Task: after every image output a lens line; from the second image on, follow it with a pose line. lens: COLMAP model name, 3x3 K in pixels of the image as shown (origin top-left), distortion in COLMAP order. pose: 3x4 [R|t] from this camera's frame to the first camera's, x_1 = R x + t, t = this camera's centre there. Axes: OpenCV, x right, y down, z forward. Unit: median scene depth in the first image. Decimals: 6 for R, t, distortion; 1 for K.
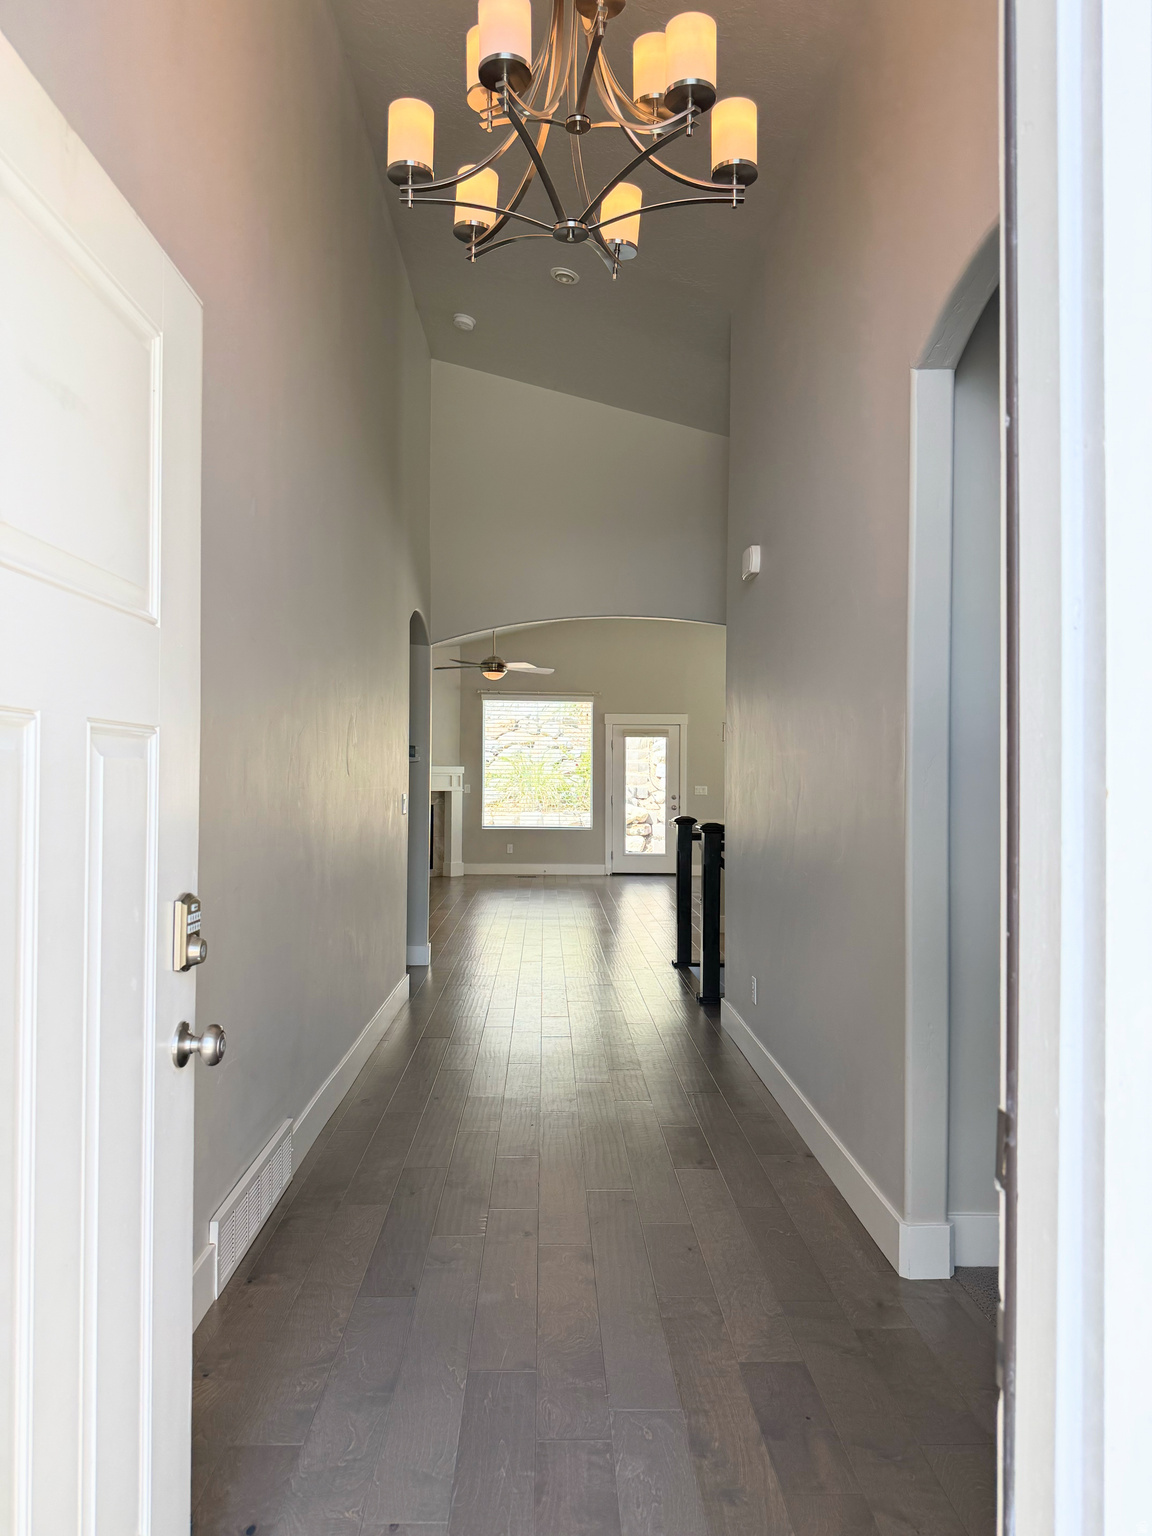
lens RADIAL K [[1068.0, 0, 575.5], [0, 1068.0, 767.4], [0, 0, 1]] dist [0.000415, -0.000585]
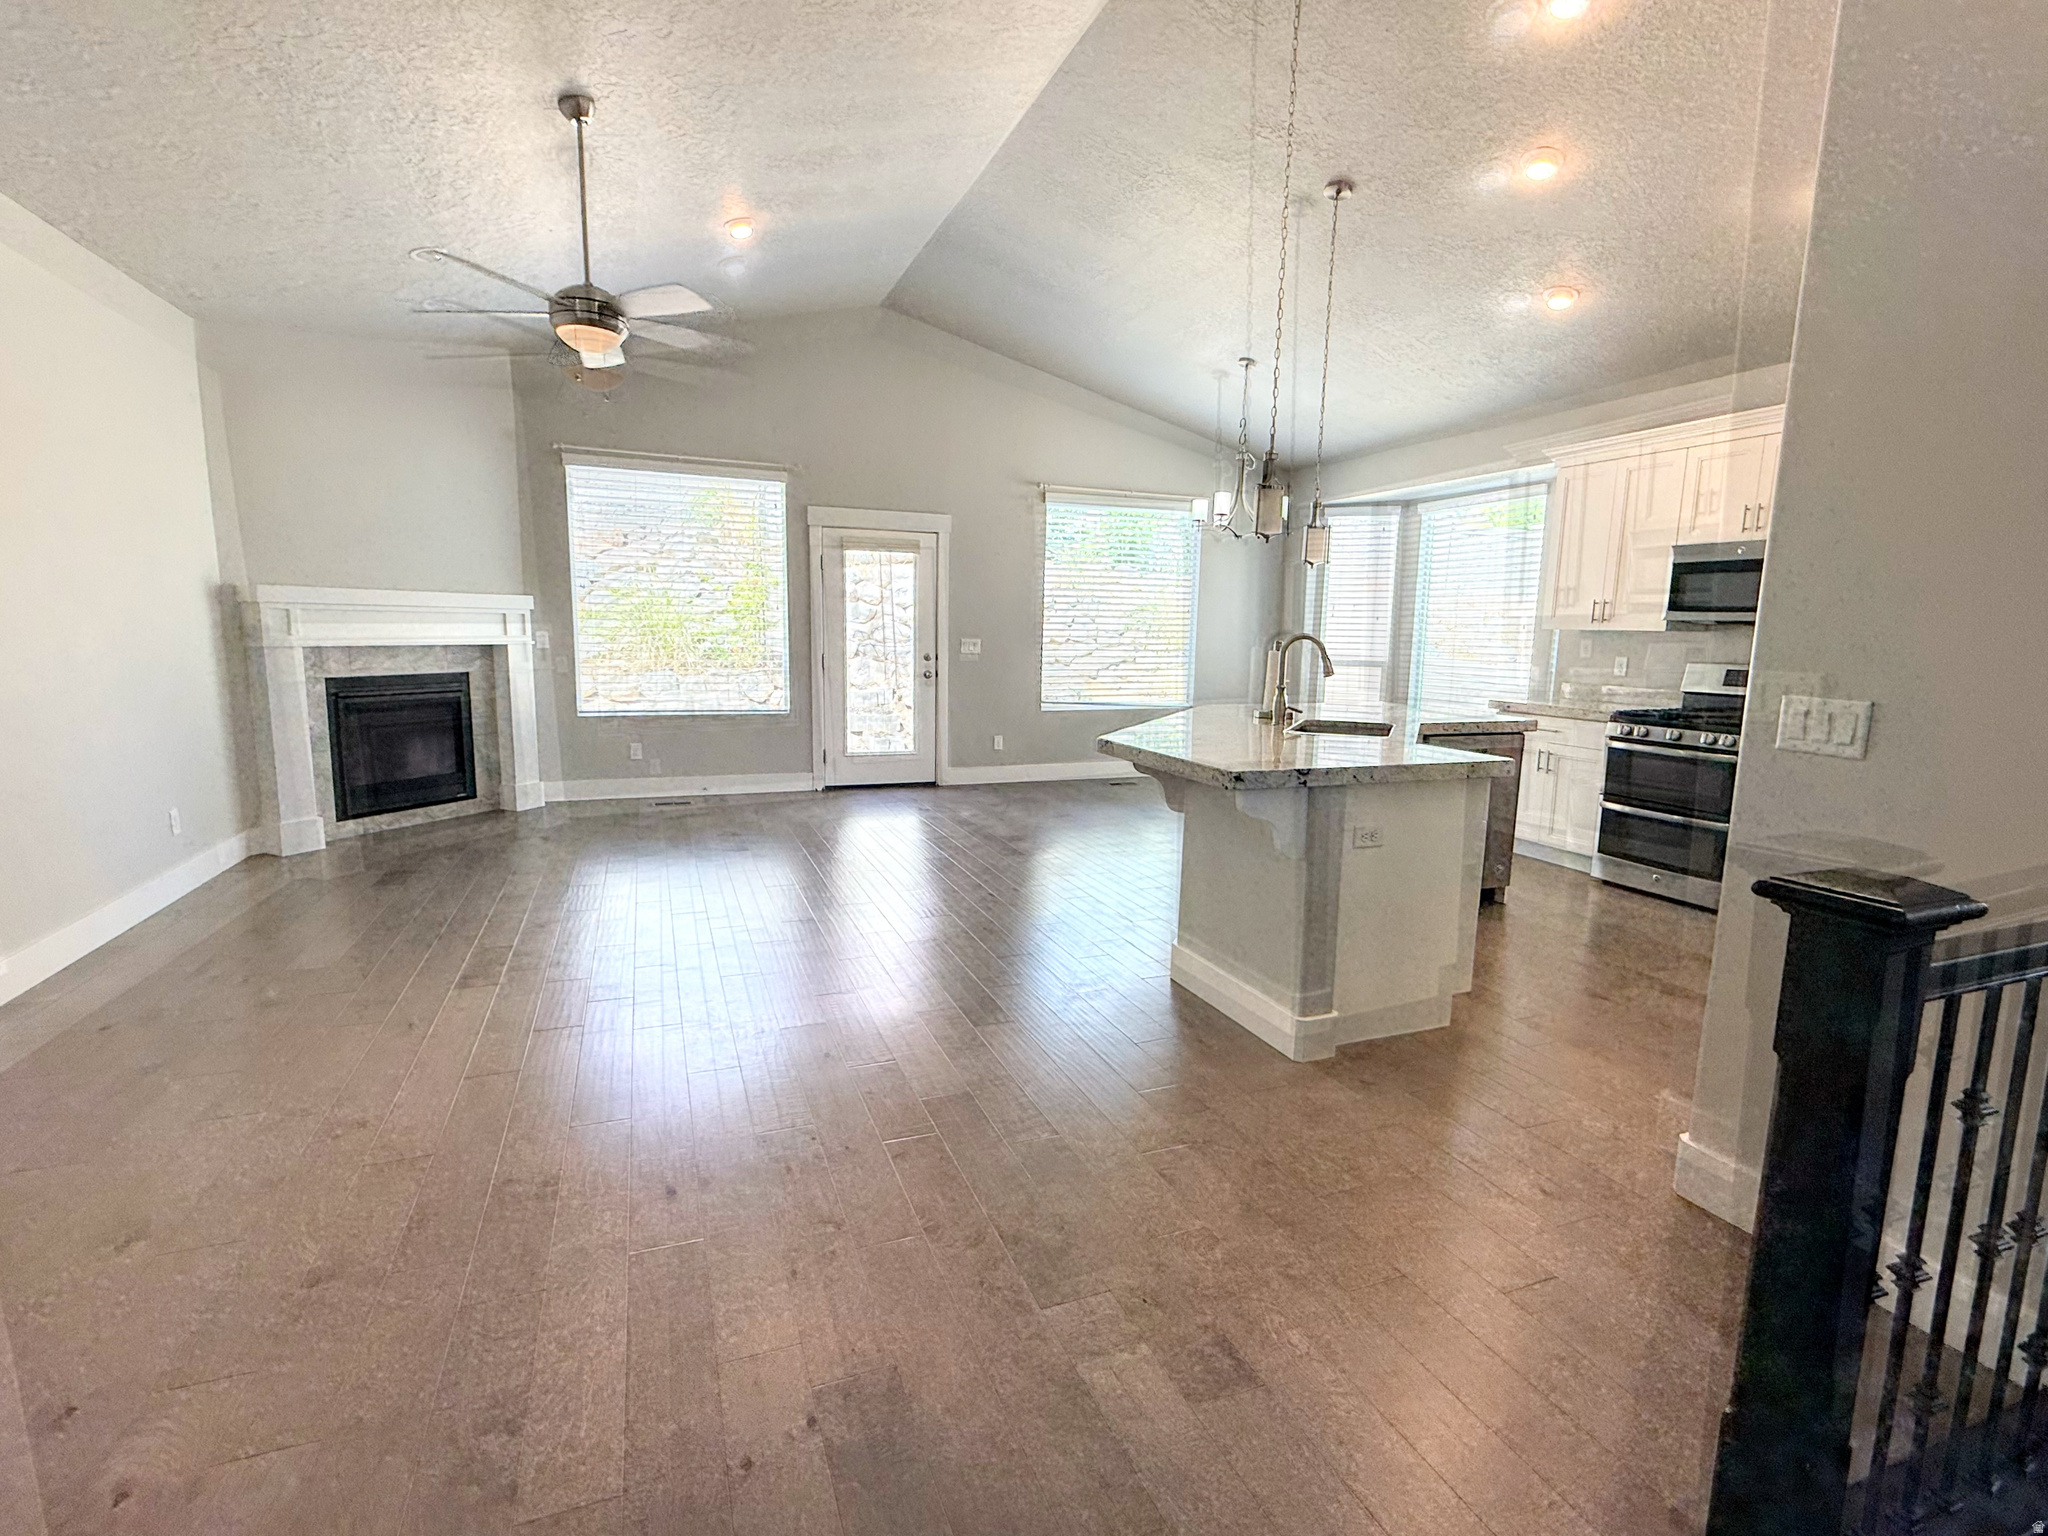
lens RADIAL K [[987.2, 0, 1028.8], [0, 987.2, 775.5], [0, 0, 1]] dist [0.000509, 0.000057]
pose [[0.942494, -0.037040, 0.332164, -0.039944], [-0.017343, 0.987081, 0.159280, 0.004751], [-0.333773, -0.155881, 0.929676, 0.460303]]
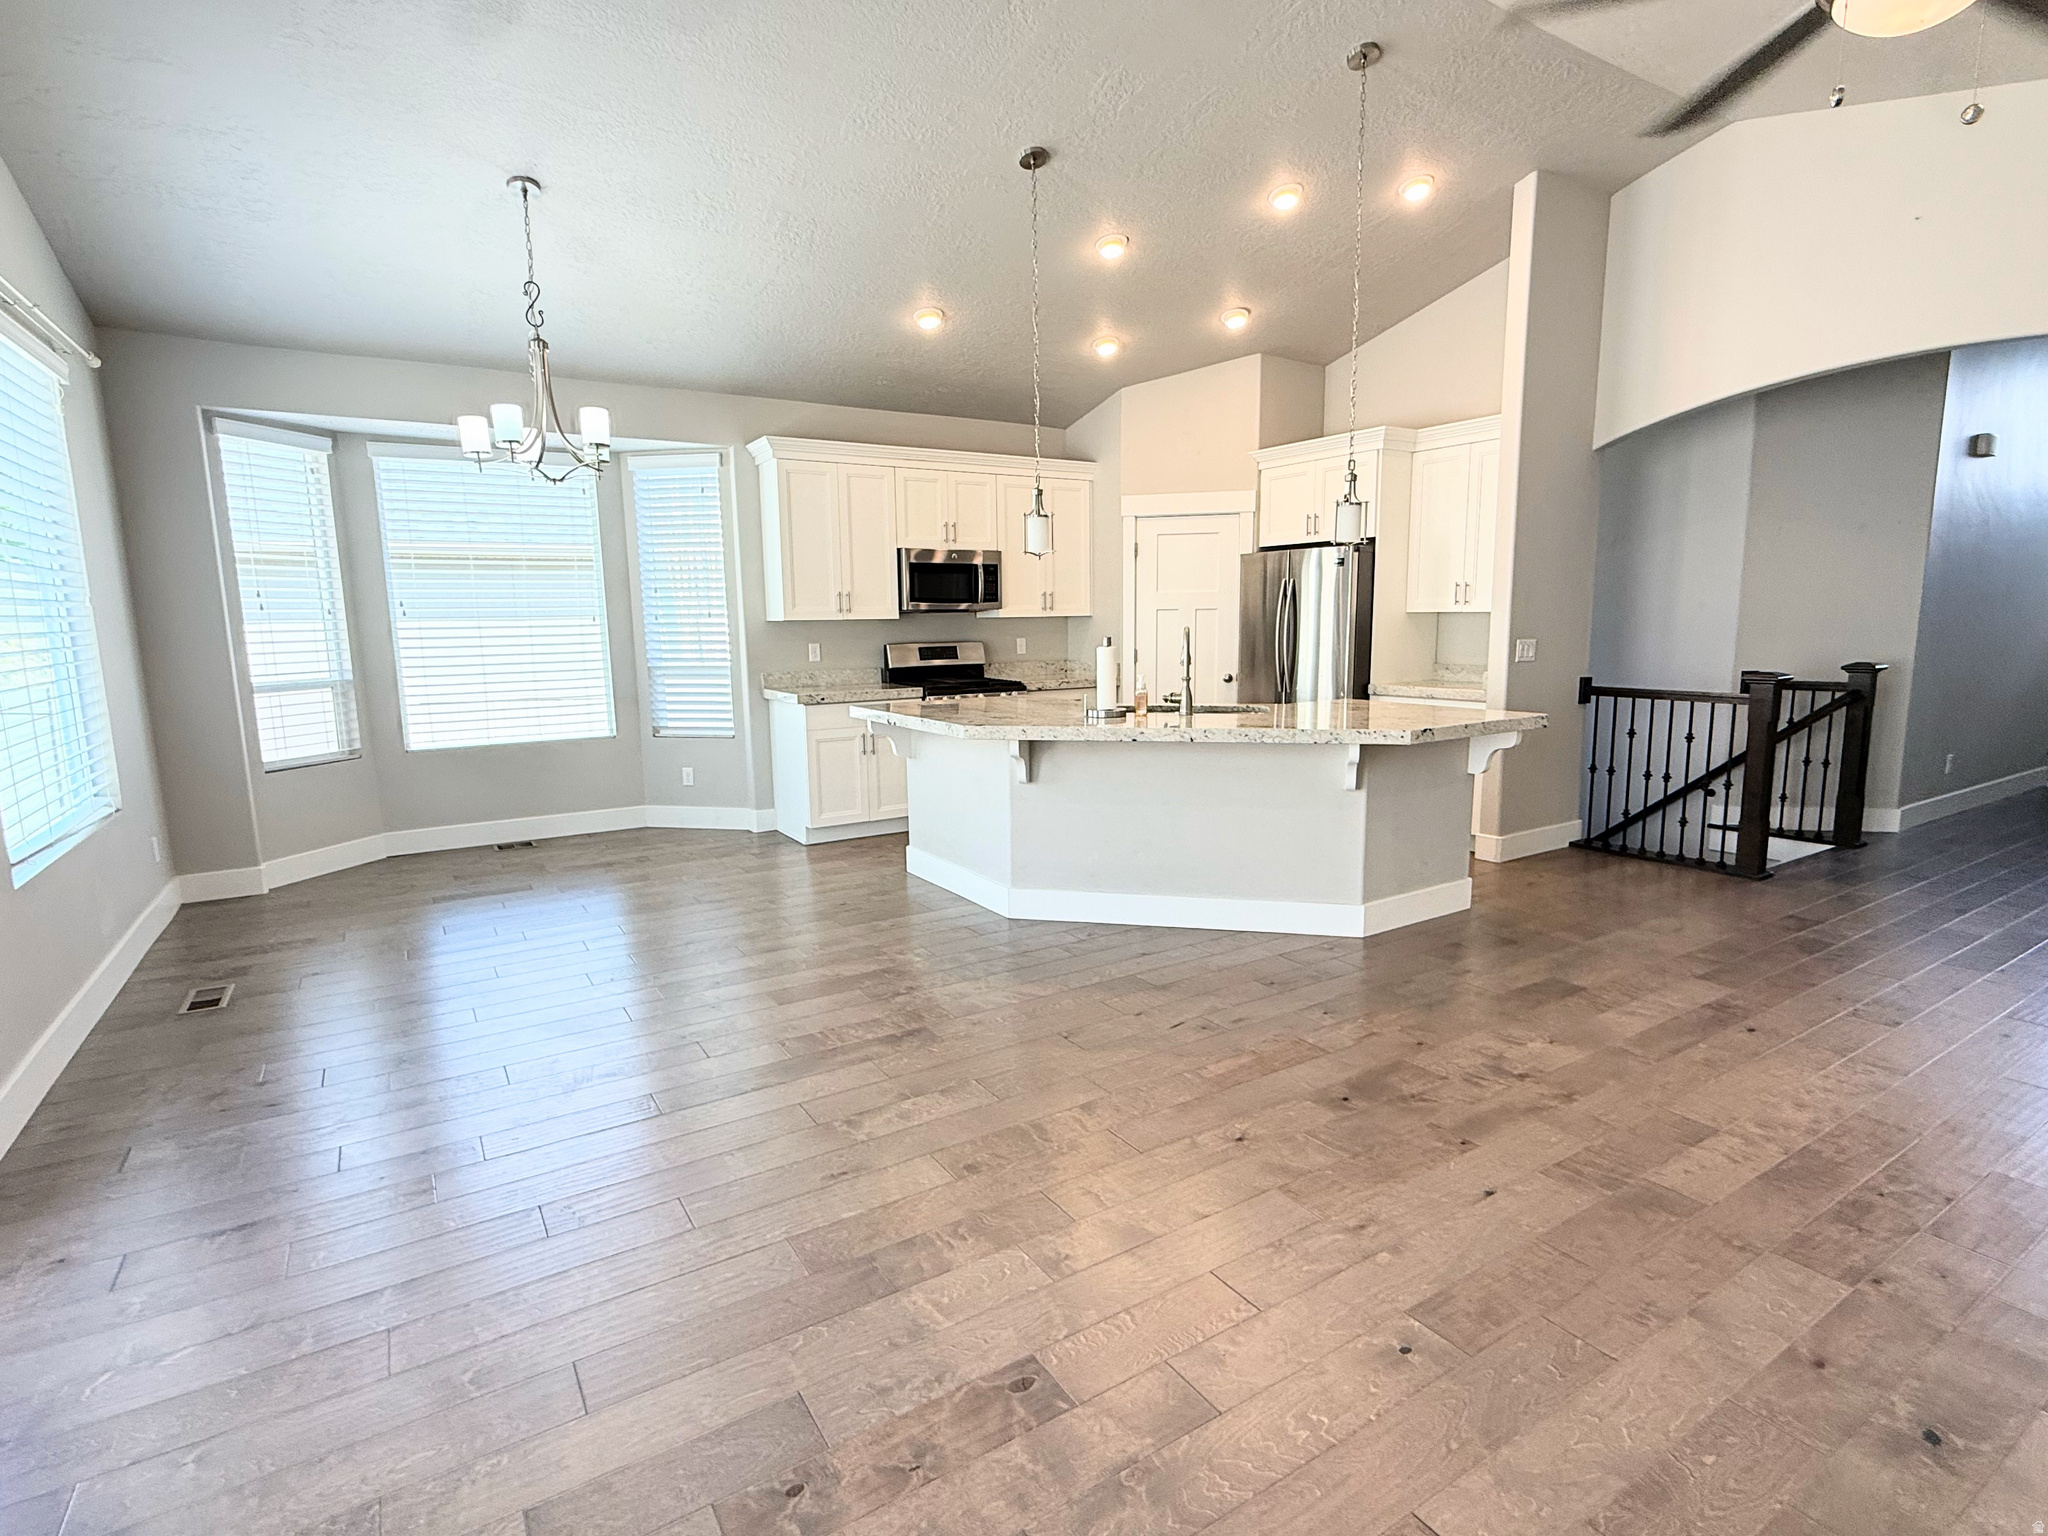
lens RADIAL K [[1019.2, 0, 1025.0], [0, 1019.2, 766.7], [0, 0, 1]] dist [0.017788, 0.005312]
pose [[-0.511261, -0.125281, 0.850245, -0.121662], [0.005578, 0.988814, 0.149052, 0.004129], [-0.859408, 0.080947, -0.504843, 0.935738]]
